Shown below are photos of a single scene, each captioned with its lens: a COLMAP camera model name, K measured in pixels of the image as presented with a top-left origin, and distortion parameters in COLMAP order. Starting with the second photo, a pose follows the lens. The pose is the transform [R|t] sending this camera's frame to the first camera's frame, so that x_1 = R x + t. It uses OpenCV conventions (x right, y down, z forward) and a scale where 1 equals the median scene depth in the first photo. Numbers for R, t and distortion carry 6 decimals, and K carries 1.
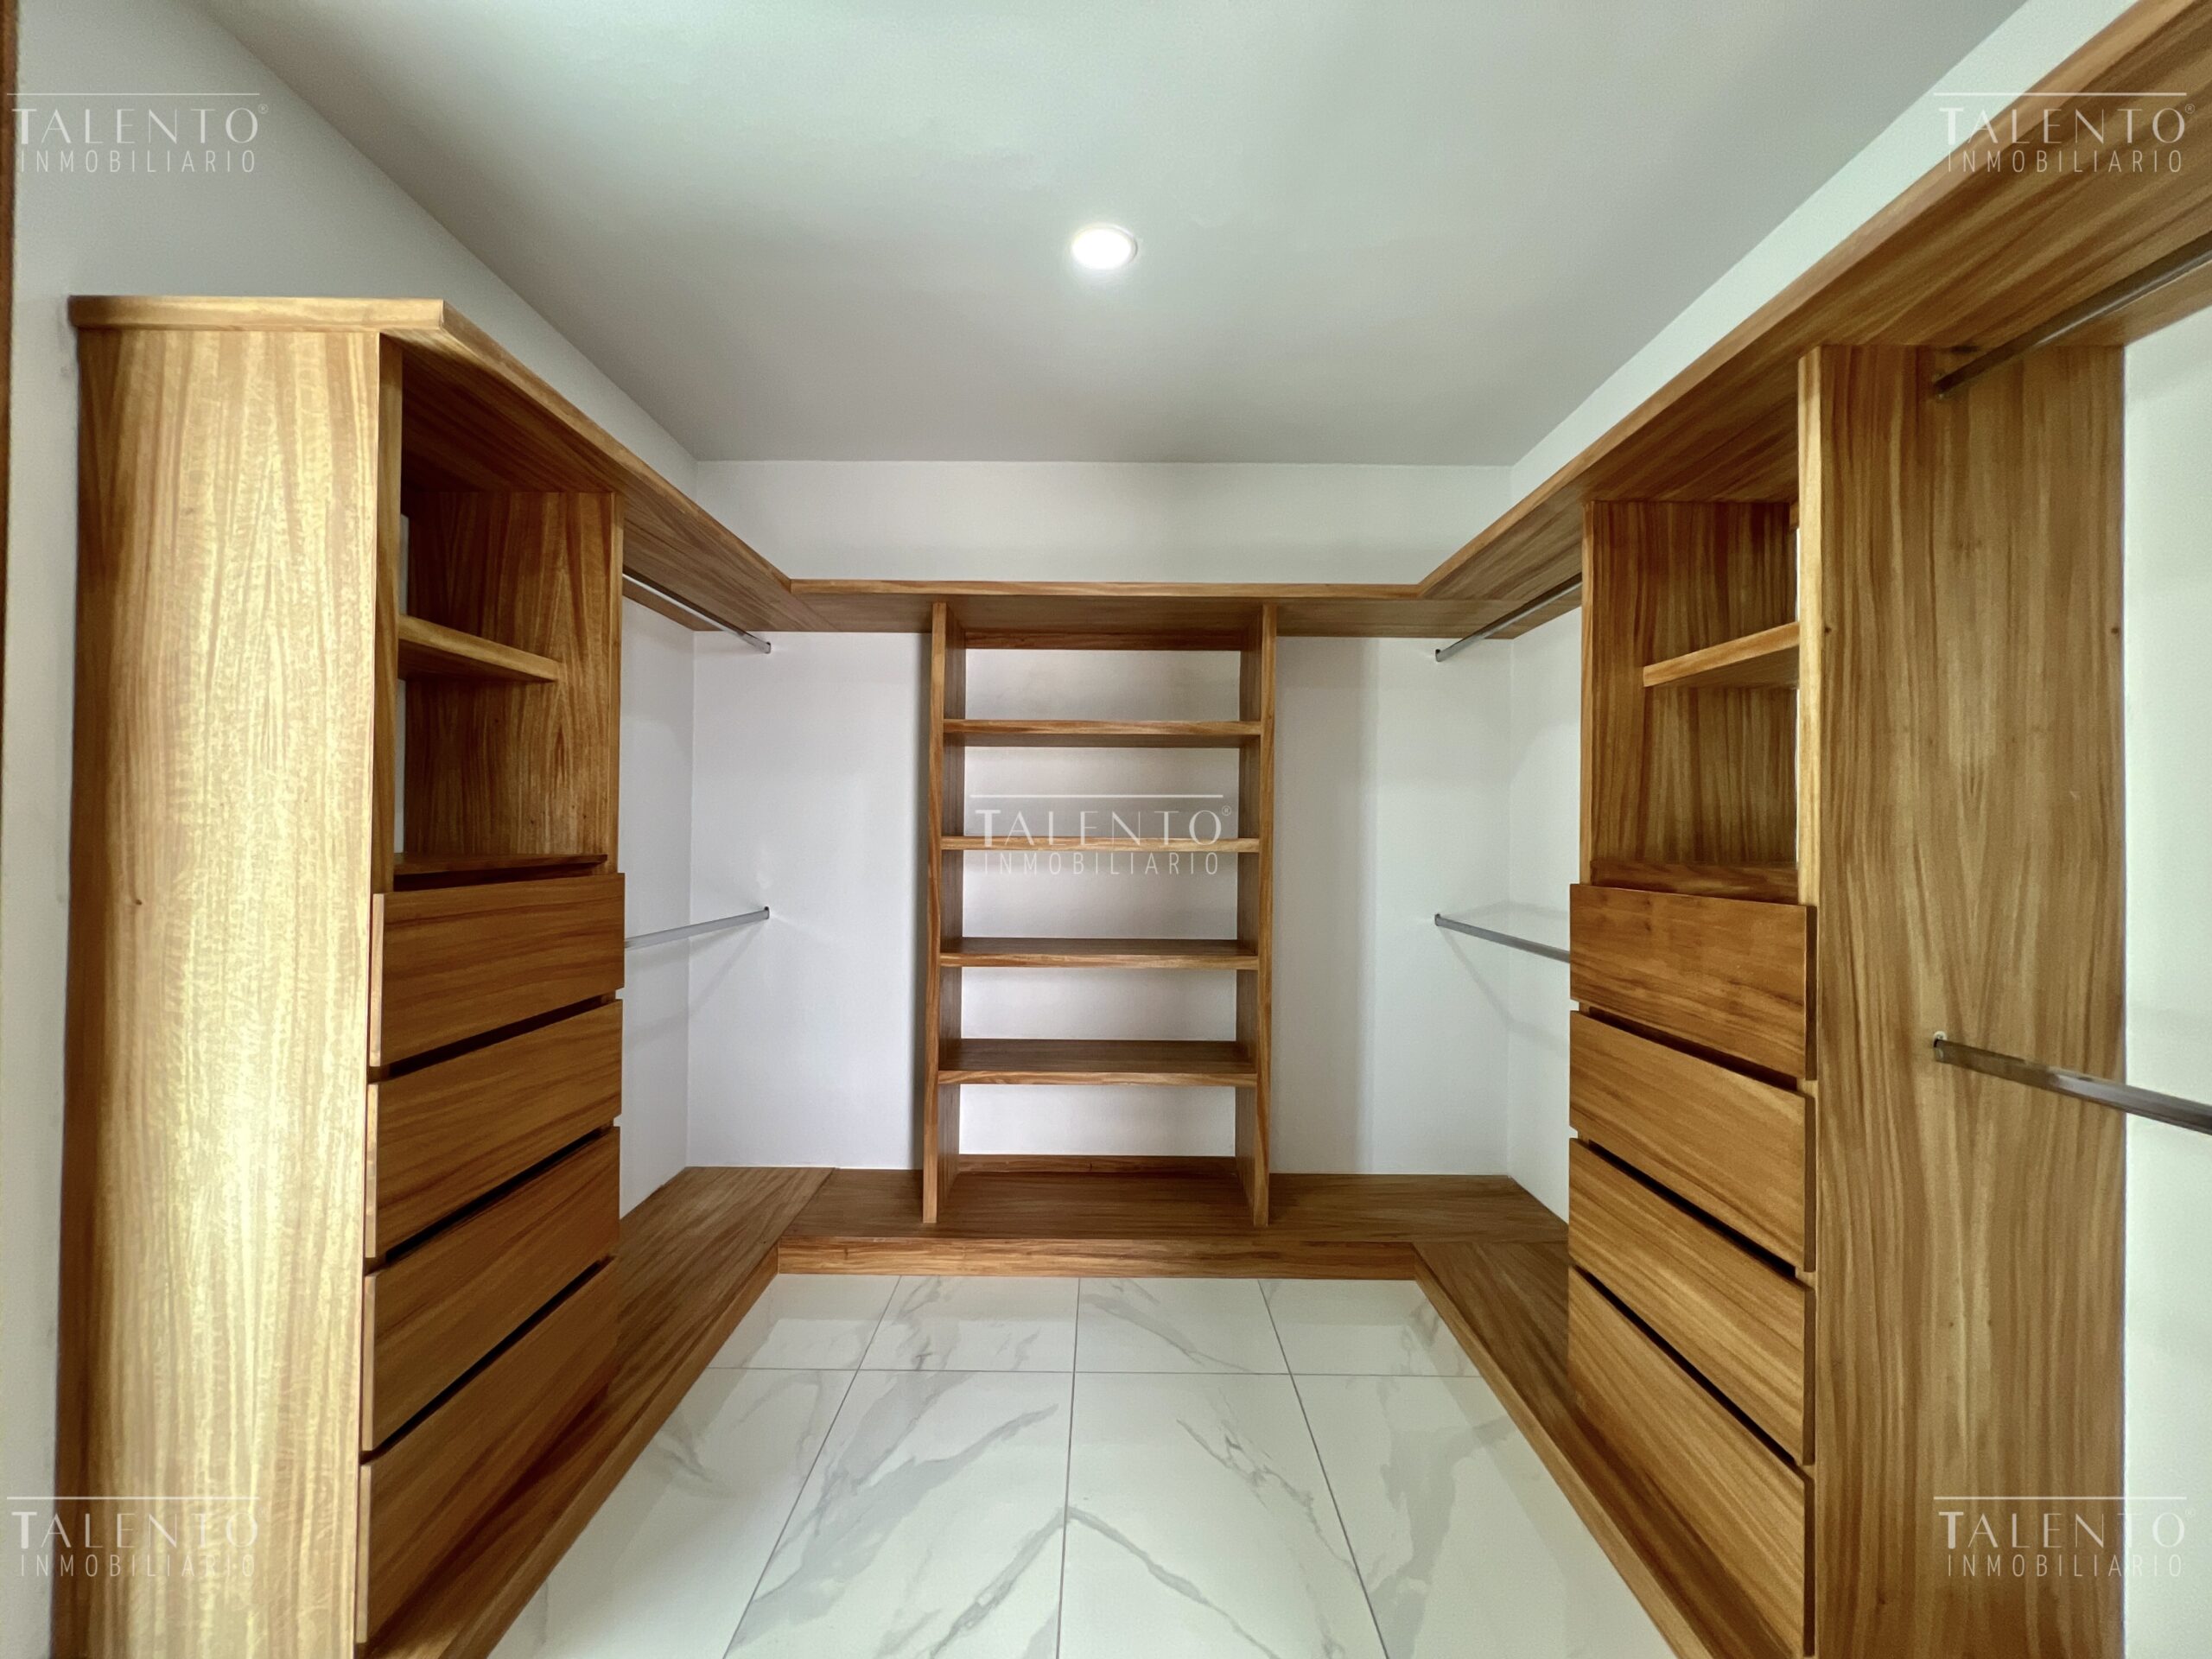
lens RADIAL K [[882.4, 0, 1107.2], [0, 882.4, 820.1], [0, 0, 1]] dist [-0.001286, -0.000305]
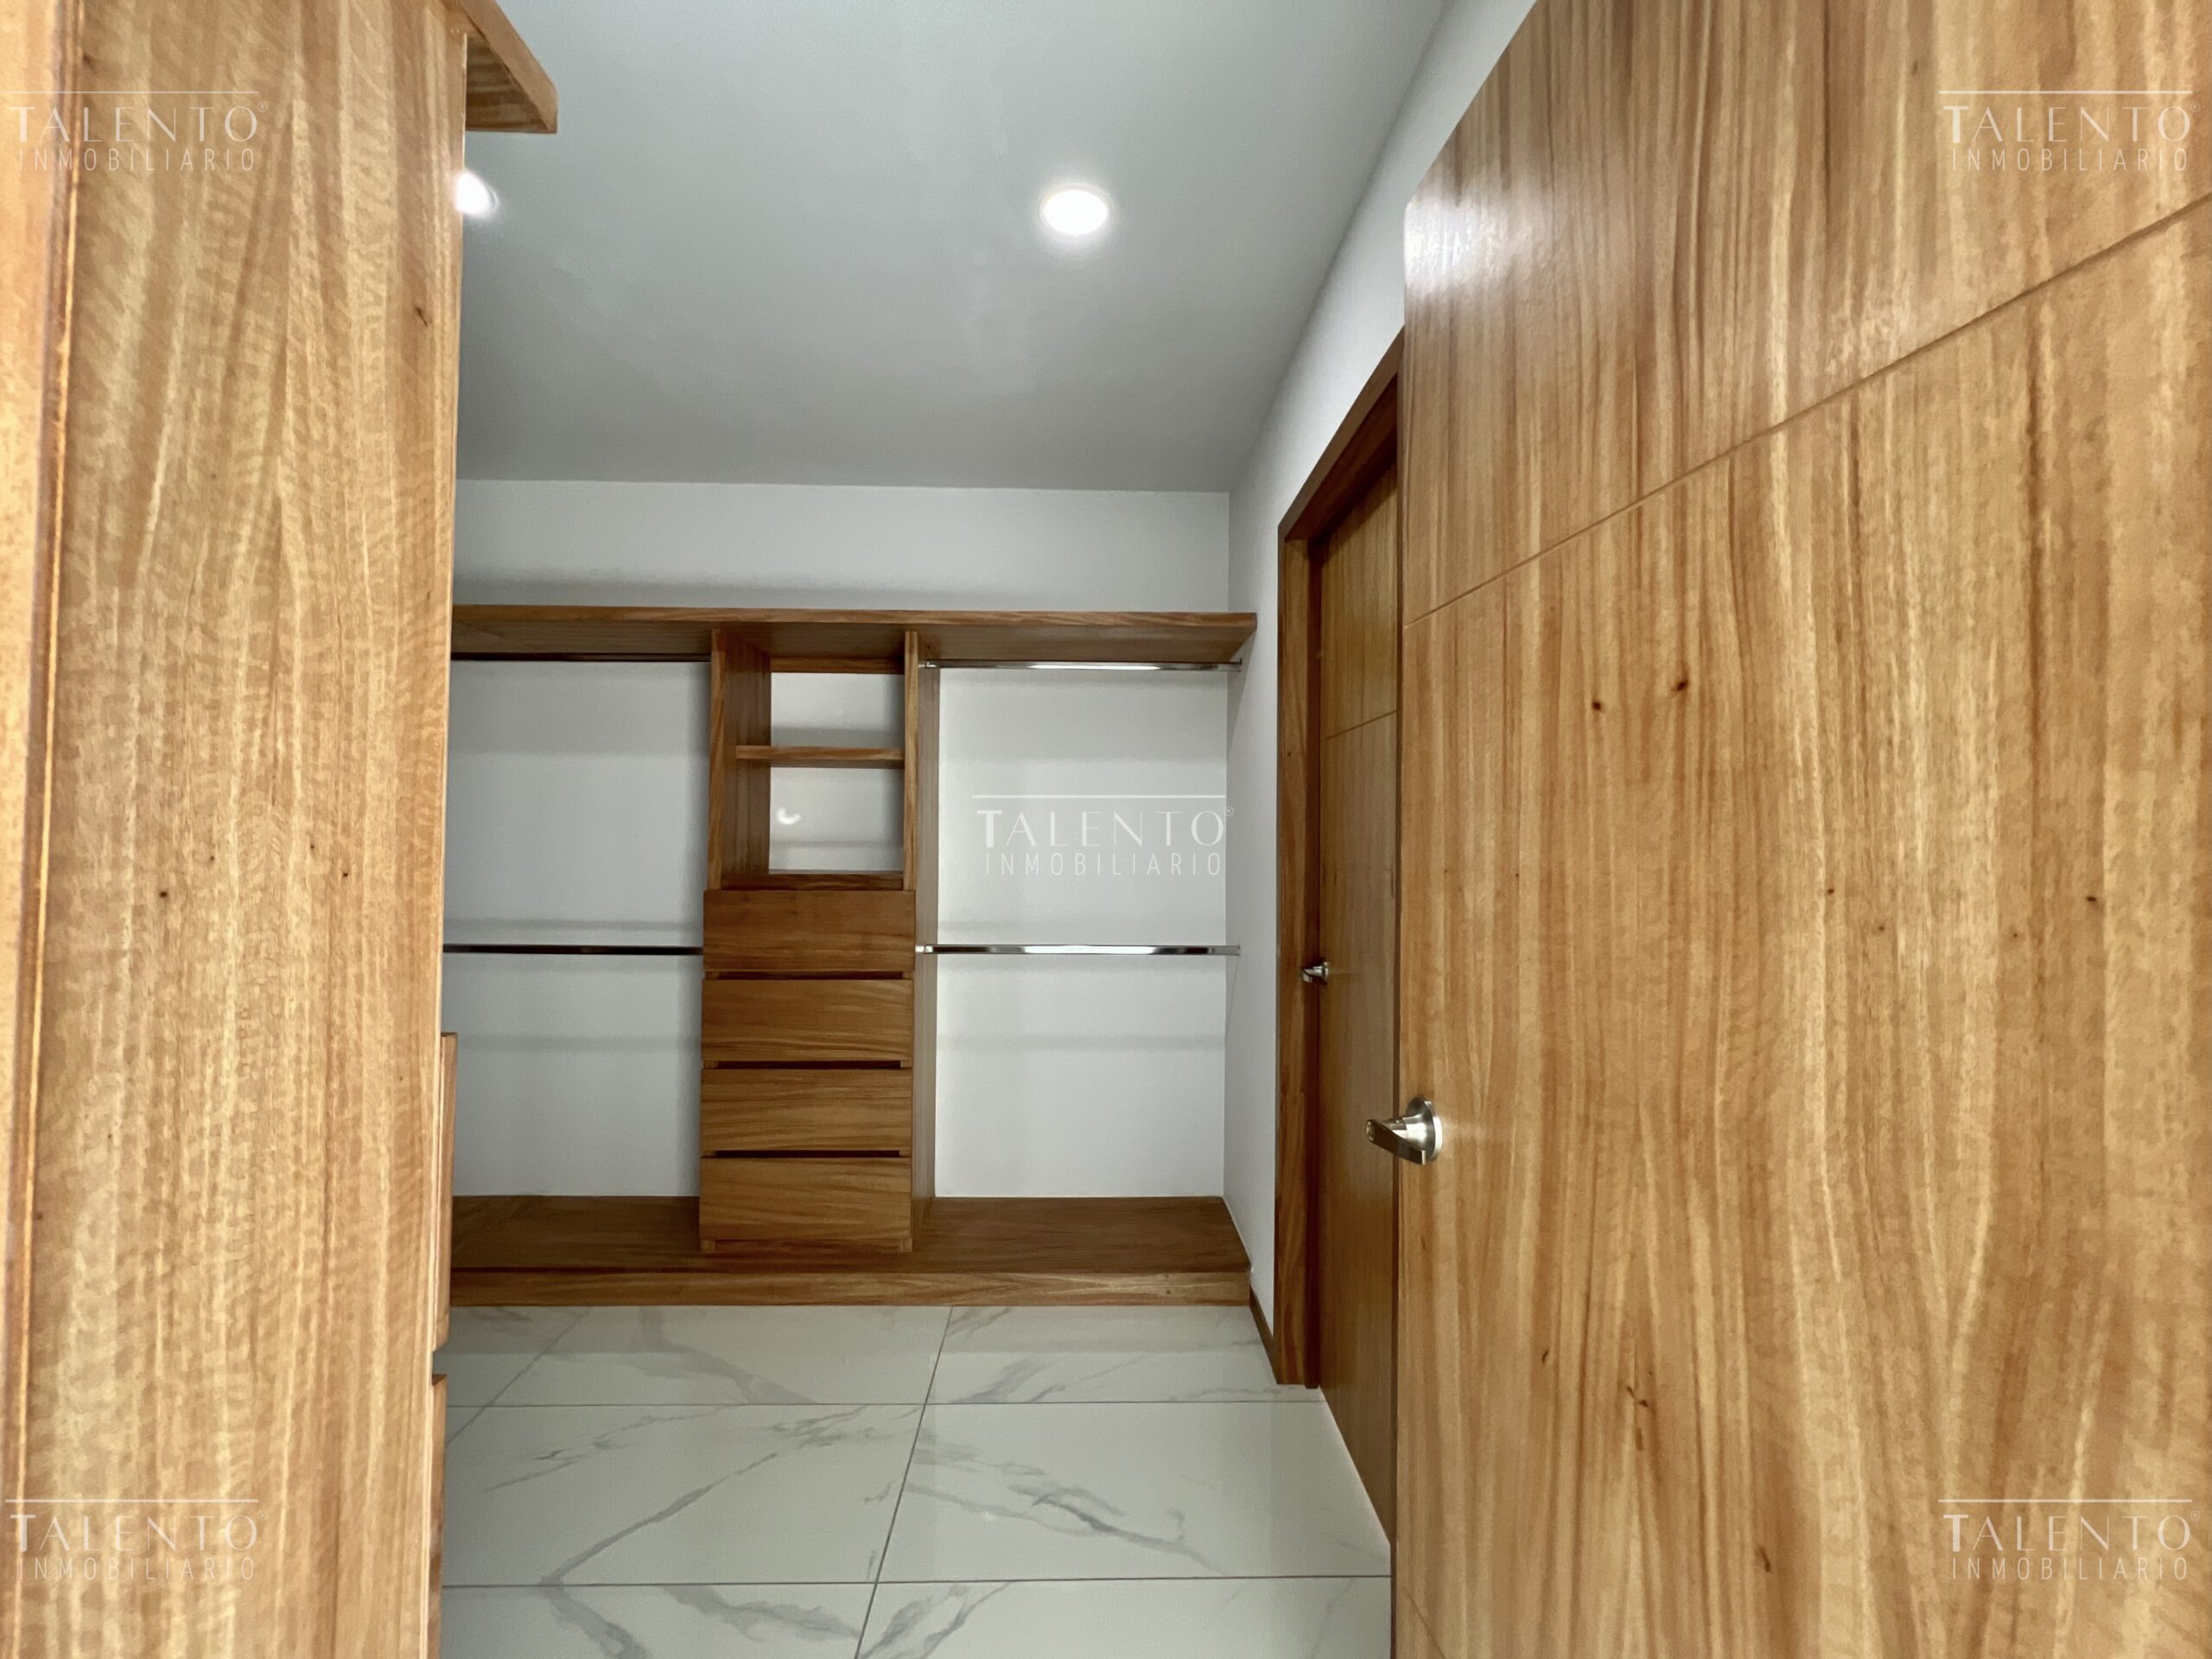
lens RADIAL K [[893.5, 0, 1105.9], [0, 893.5, 829.4], [0, 0, 1]] dist [-0.002553, 0.000588]
pose [[-0.036122, 0.003834, 0.999340, -1.407422], [-0.016760, 0.999850, -0.004441, -0.050948], [-0.999207, -0.016909, -0.036052, 0.604737]]
